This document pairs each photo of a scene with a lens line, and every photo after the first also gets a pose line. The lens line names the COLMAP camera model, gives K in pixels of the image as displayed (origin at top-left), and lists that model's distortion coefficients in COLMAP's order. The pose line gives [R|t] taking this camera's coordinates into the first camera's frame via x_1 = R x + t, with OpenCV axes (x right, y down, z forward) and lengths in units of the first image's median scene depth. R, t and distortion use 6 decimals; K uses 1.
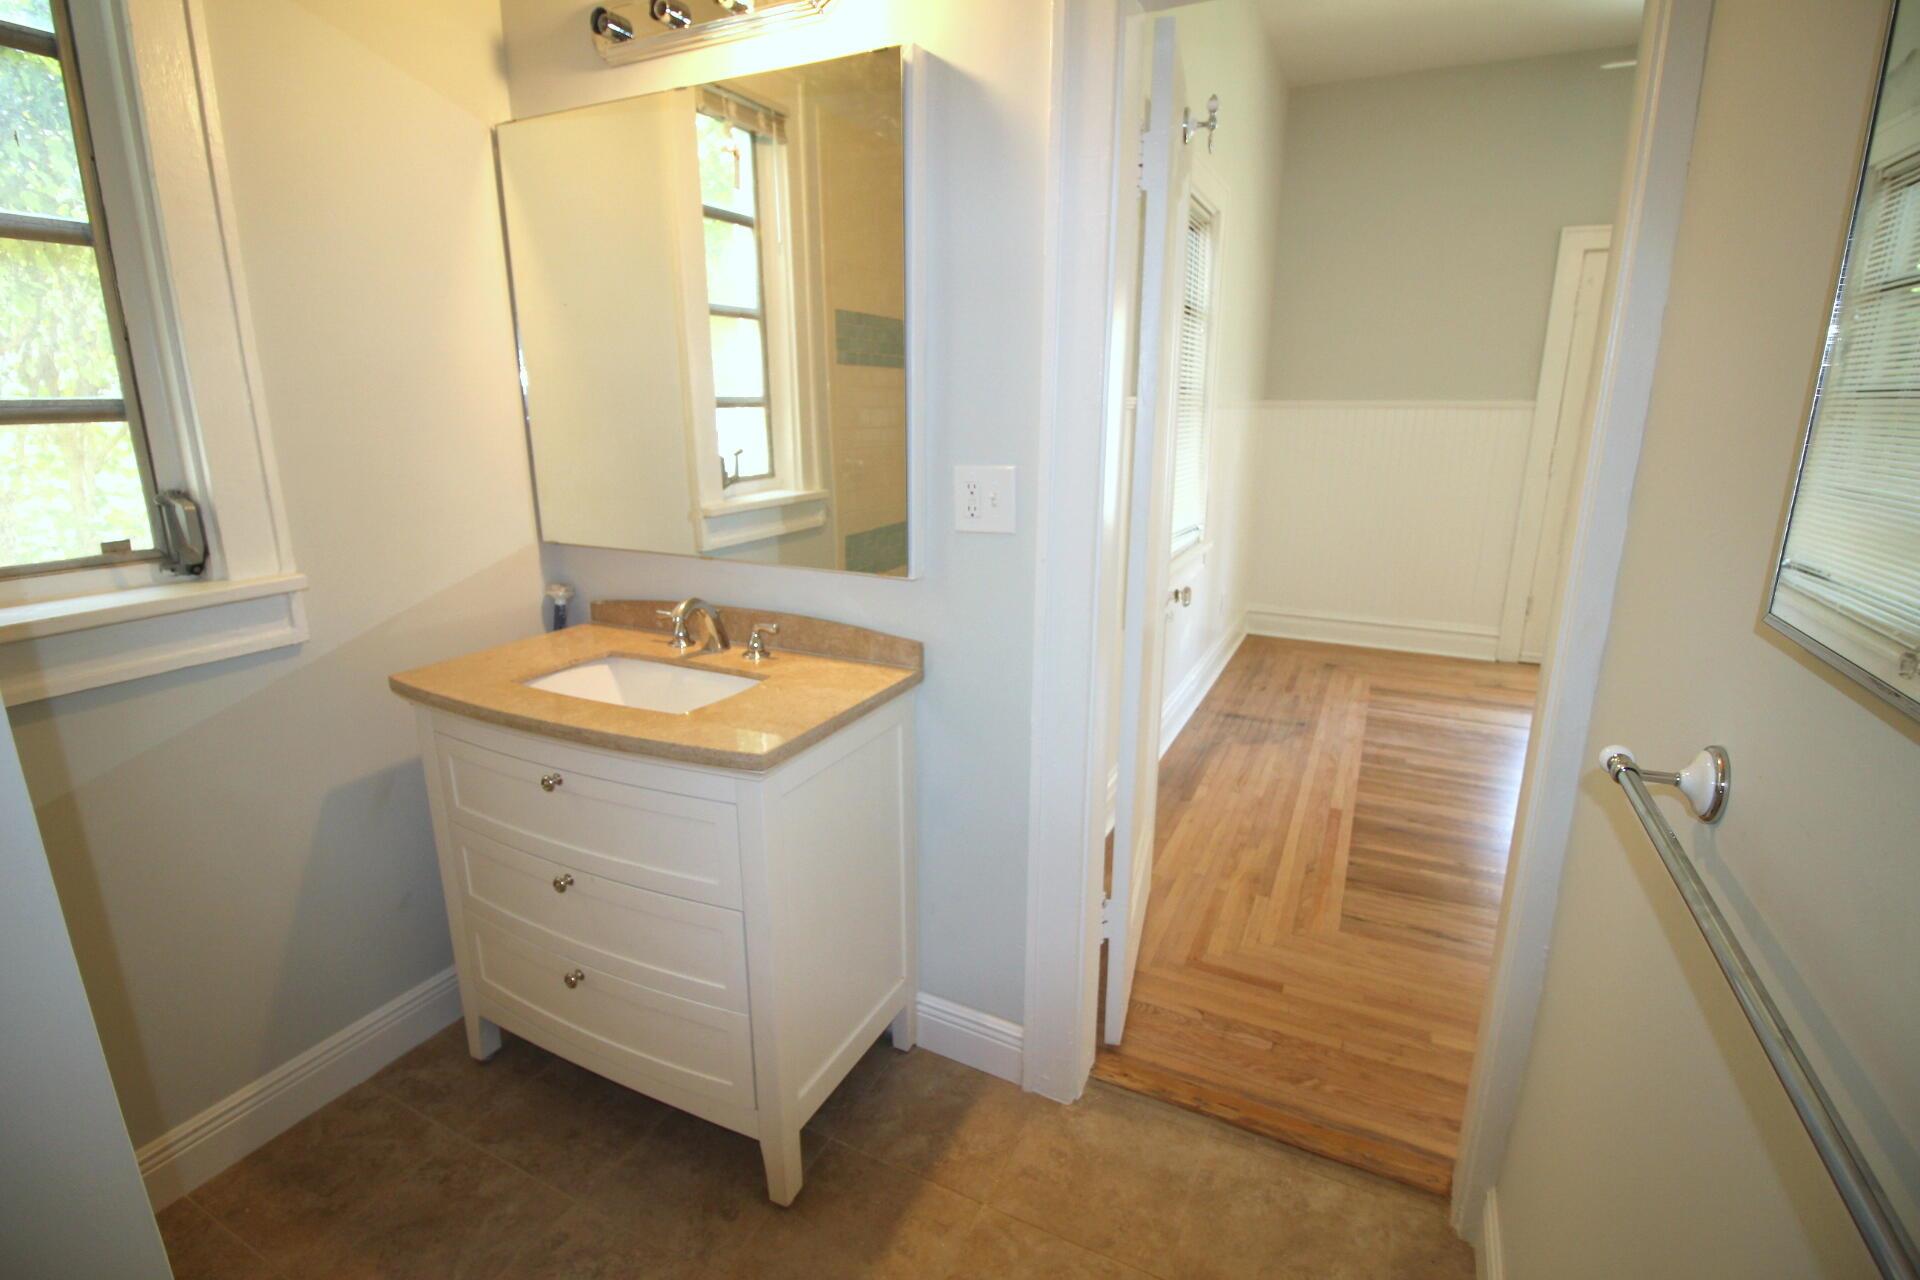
lens RADIAL K [[894.7, 0, 958.2], [0, 894.7, 629.4], [0, 0, 1]] dist [0.001553, -0.004650]
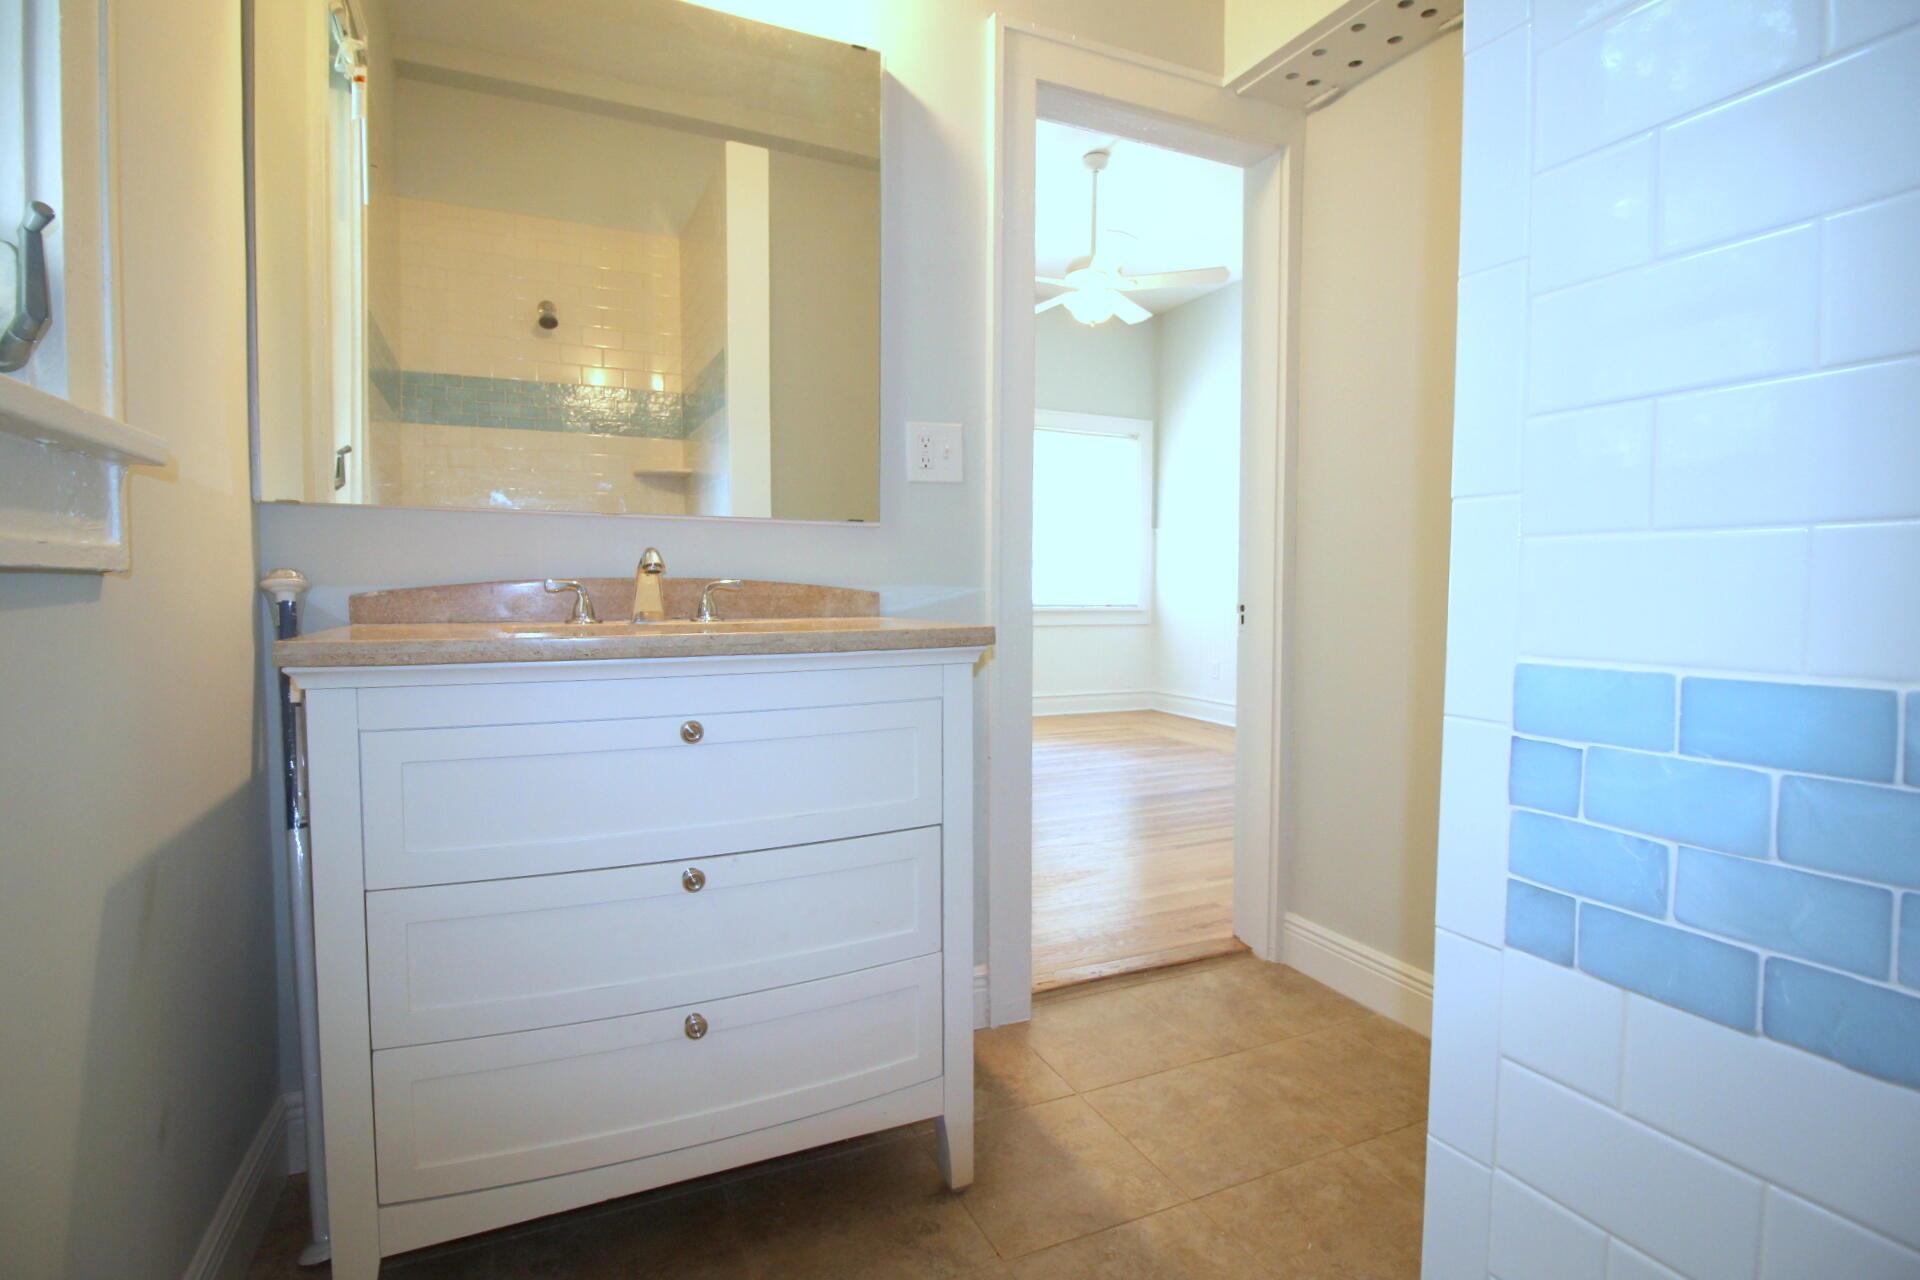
lens RADIAL K [[894.7, 0, 956.4], [0, 894.7, 636.5], [0, 0, 1]] dist [0.001553, -0.004650]
pose [[0.637084, -0.037213, 0.769896, -0.416992], [0.194386, 0.974306, -0.113760, 0.106808], [-0.745881, 0.222132, 0.627948, 0.165560]]
